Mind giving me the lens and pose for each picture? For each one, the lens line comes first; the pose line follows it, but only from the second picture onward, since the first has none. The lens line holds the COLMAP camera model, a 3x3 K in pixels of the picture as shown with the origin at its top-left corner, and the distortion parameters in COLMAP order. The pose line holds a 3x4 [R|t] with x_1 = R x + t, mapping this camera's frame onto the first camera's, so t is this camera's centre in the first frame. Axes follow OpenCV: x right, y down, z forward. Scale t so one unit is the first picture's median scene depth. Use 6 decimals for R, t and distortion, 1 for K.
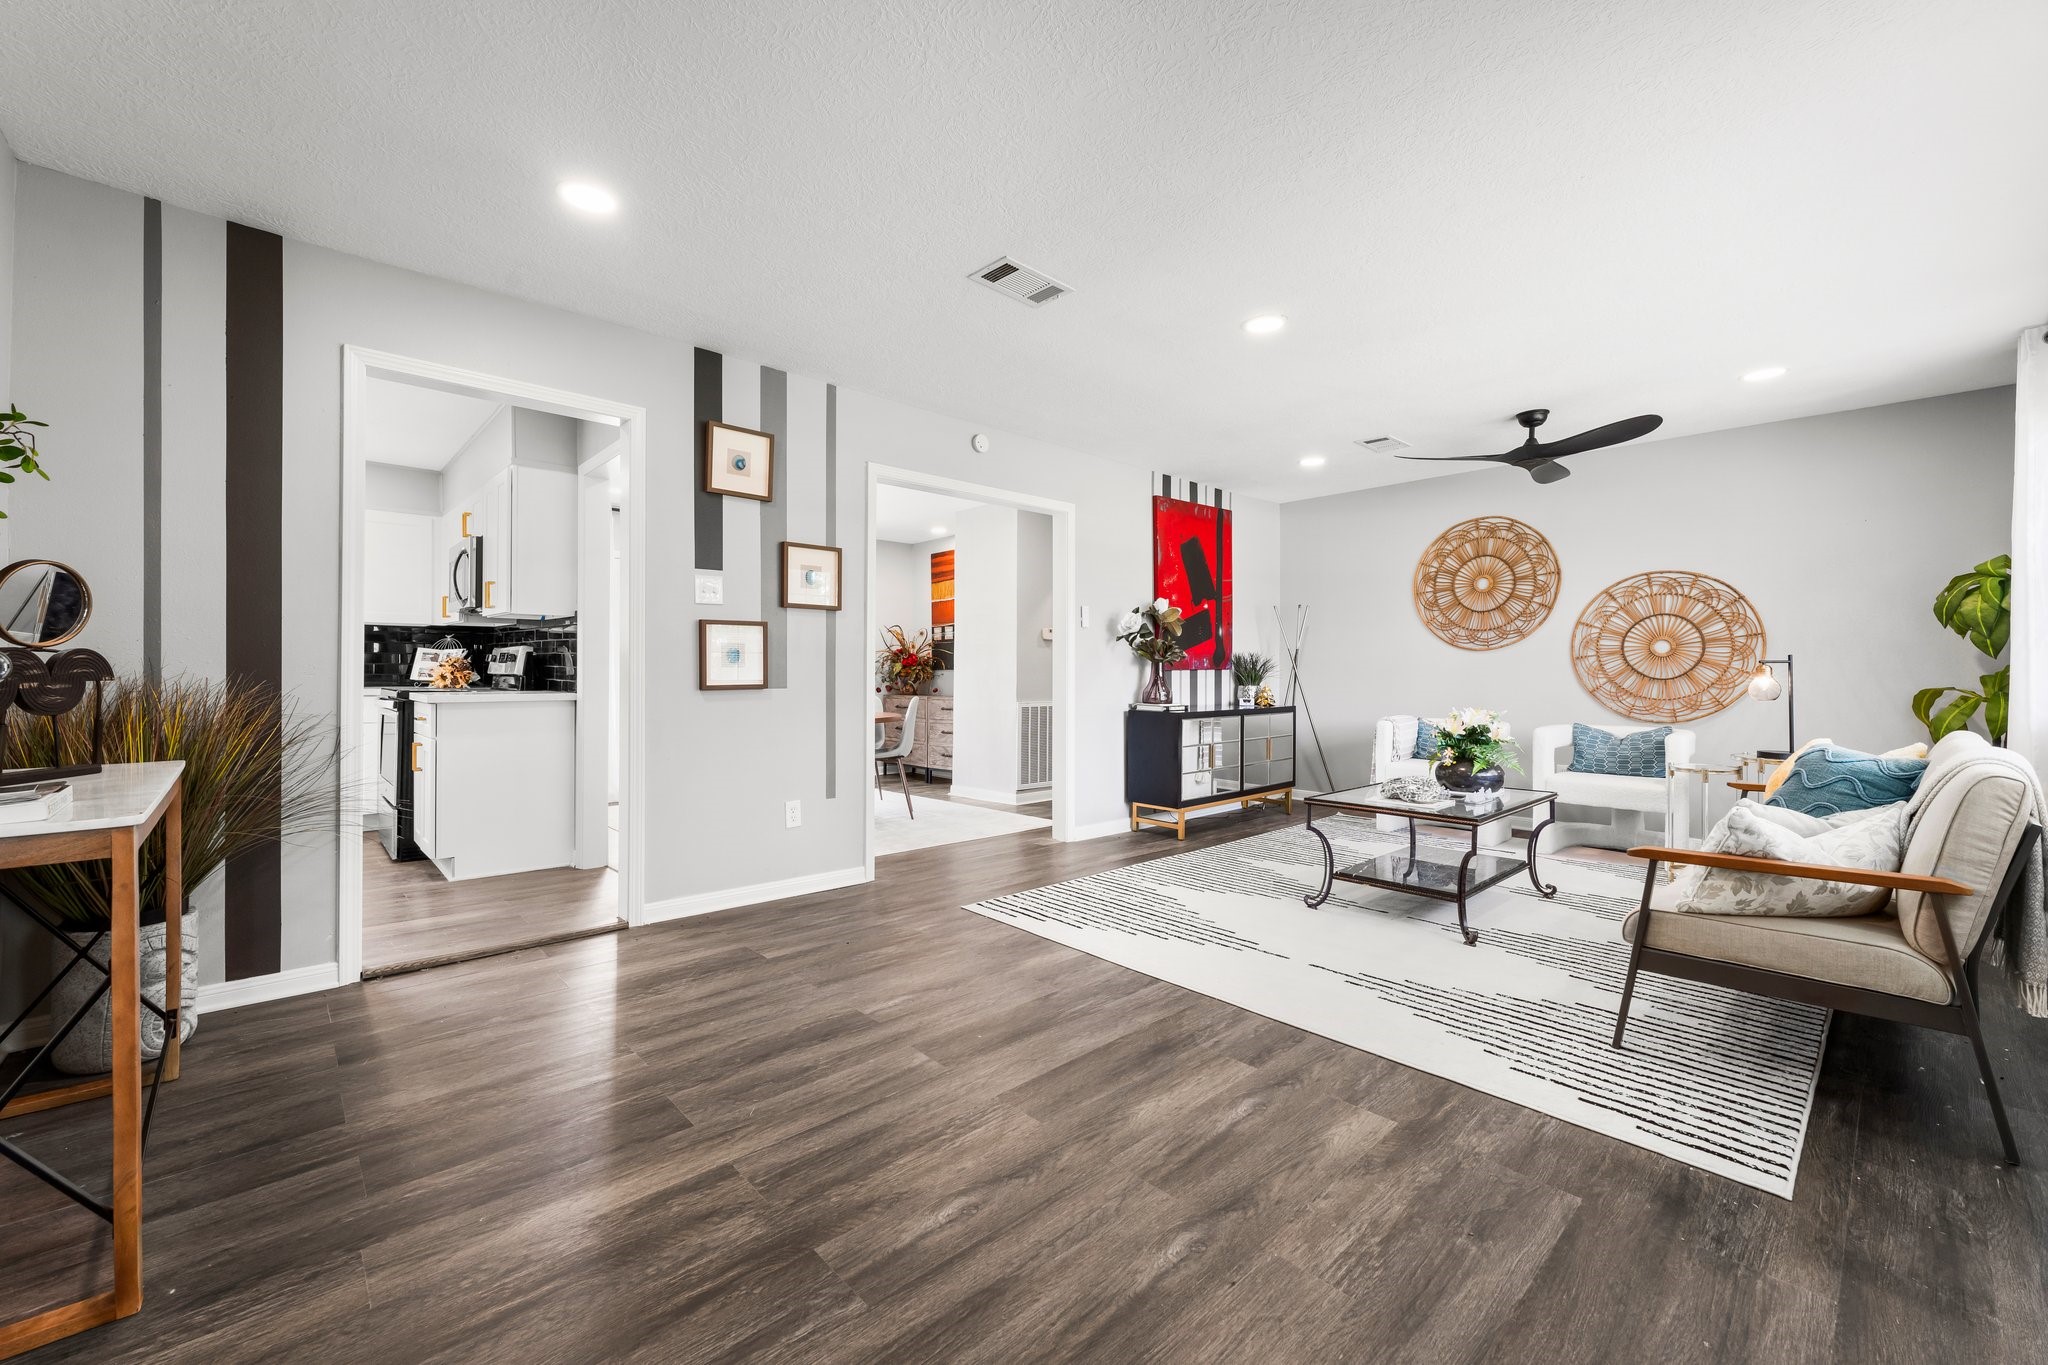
lens RADIAL K [[821.5, 0, 1024.0], [0, 821.5, 682.5], [0, 0, 1]] dist [0.000271, 0.000142]
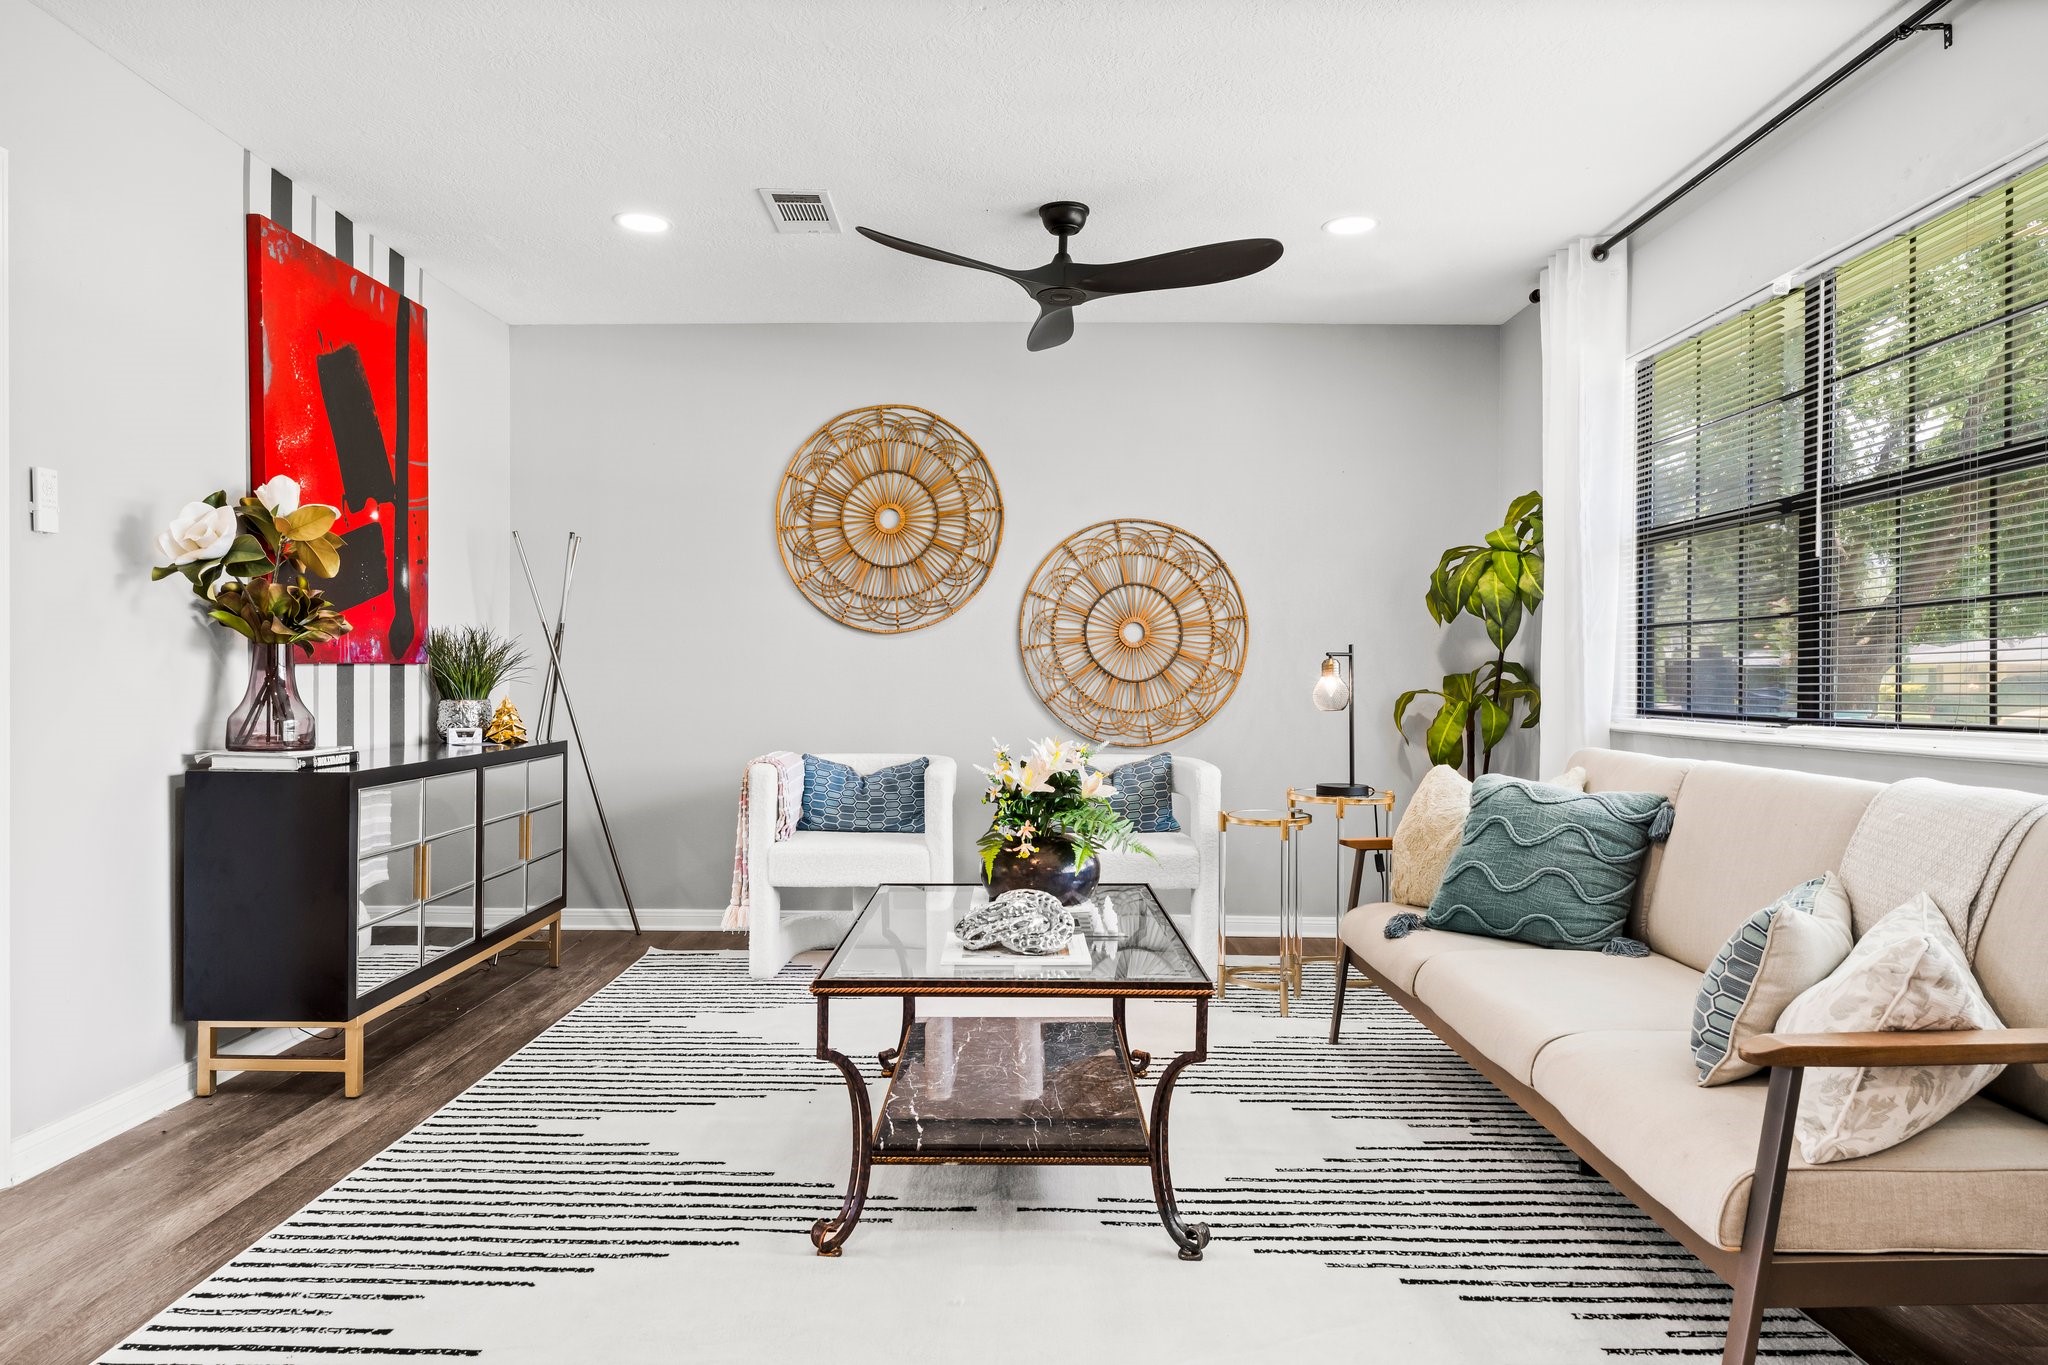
lens RADIAL K [[1251.2, 0, 1024.0], [0, 1251.2, 682.5], [0, 0, 1]] dist [0.020666, -0.026872]
pose [[0.692571, -0.004774, 0.721334, -0.017198], [0.010069, 0.999945, -0.003049, -0.000832], [-0.721280, 0.009375, 0.692580, 0.342505]]
